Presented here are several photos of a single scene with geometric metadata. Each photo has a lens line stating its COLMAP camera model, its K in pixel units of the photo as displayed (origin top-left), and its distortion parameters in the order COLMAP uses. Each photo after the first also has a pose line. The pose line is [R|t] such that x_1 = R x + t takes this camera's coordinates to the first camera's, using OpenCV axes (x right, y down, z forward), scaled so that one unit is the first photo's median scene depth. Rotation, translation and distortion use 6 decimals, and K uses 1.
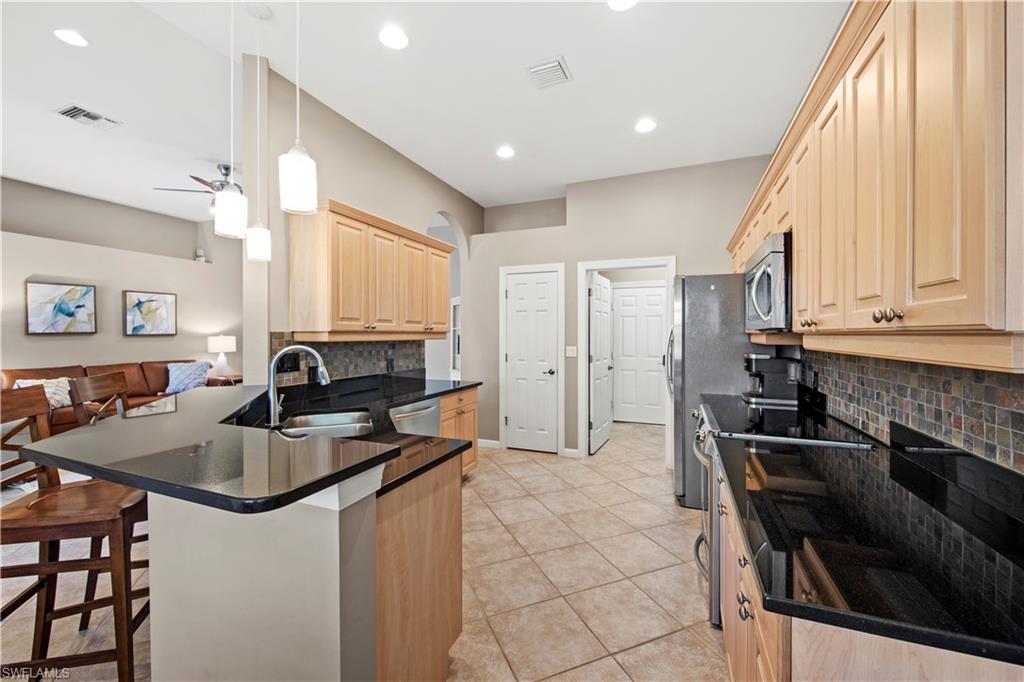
lens RADIAL K [[416.7, 0, 513.4], [0, 416.7, 336.8], [0, 0, 1]] dist [0.001155, -0.000203]
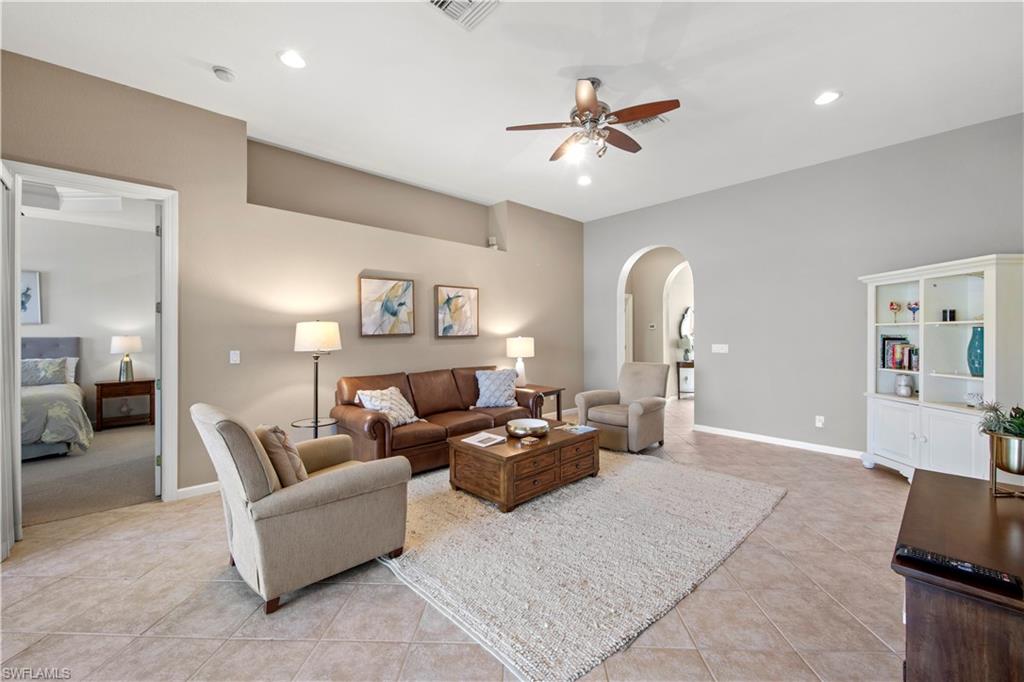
lens RADIAL K [[416.7, 0, 508.8], [0, 416.7, 338.8], [0, 0, 1]] dist [0.001155, -0.000203]
pose [[0.910706, 0.000183, -0.413056, -0.435269], [0.001993, 0.999986, 0.004836, -0.003824], [0.413051, -0.005228, 0.910693, 0.274868]]
